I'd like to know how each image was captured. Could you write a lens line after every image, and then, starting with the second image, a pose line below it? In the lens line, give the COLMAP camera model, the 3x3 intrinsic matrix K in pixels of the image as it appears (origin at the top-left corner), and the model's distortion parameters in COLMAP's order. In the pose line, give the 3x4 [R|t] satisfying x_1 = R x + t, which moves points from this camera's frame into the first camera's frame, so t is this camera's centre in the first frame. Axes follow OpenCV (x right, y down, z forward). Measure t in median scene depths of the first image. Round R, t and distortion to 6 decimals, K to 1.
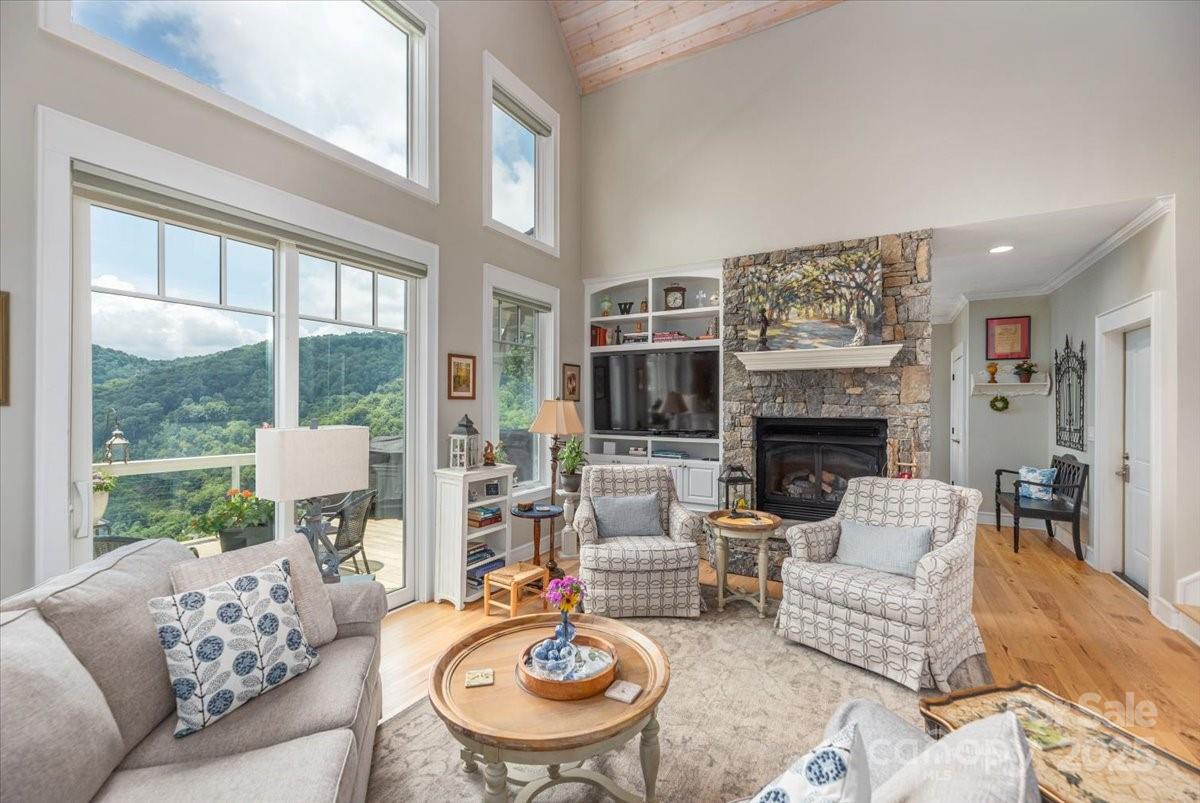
lens RADIAL K [[493.7, 0, 602.5], [0, 493.7, 406.7], [0, 0, 1]] dist [-0.001527, -0.000012]
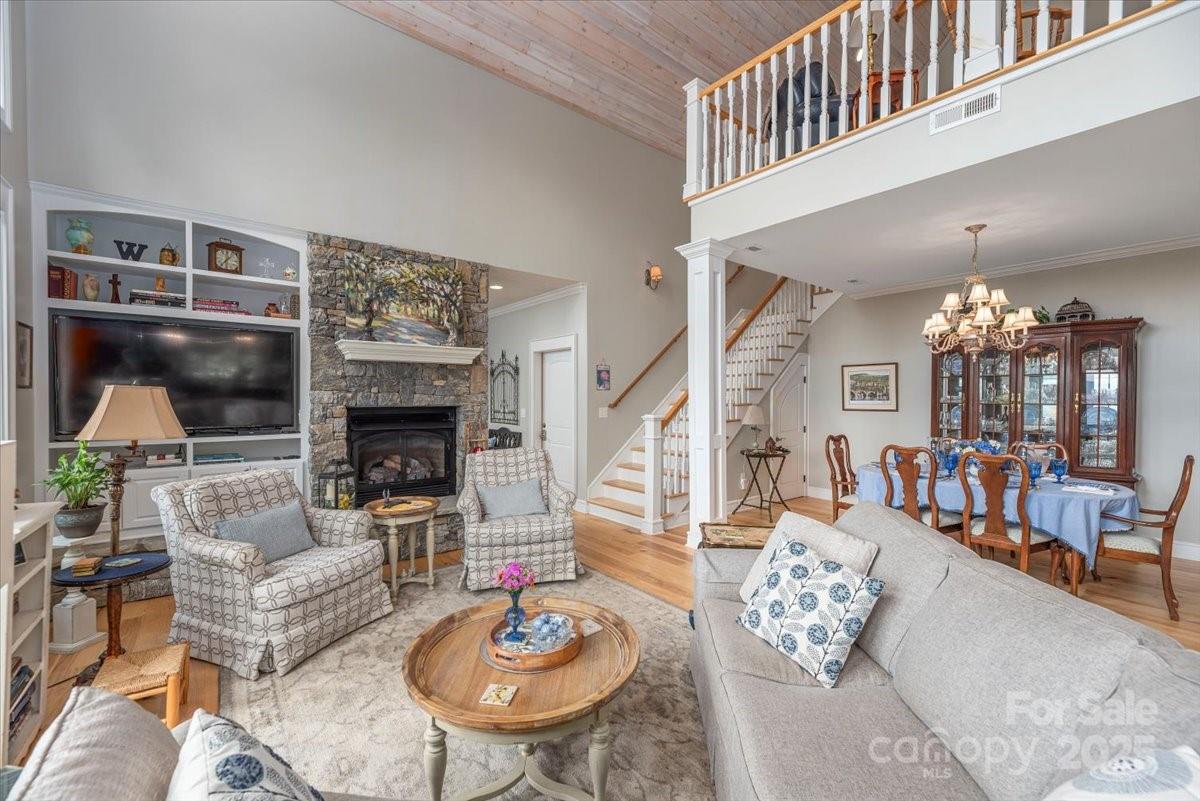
lens RADIAL K [[475.2, 0, 601.7], [0, 475.2, 403.1], [0, 0, 1]] dist [-0.001978, -0.000230]
pose [[0.375795, -0.013720, 0.926601, -0.383270], [0.003589, 0.999904, 0.013349, 0.002310], [-0.926696, -0.001691, 0.375808, 0.196872]]
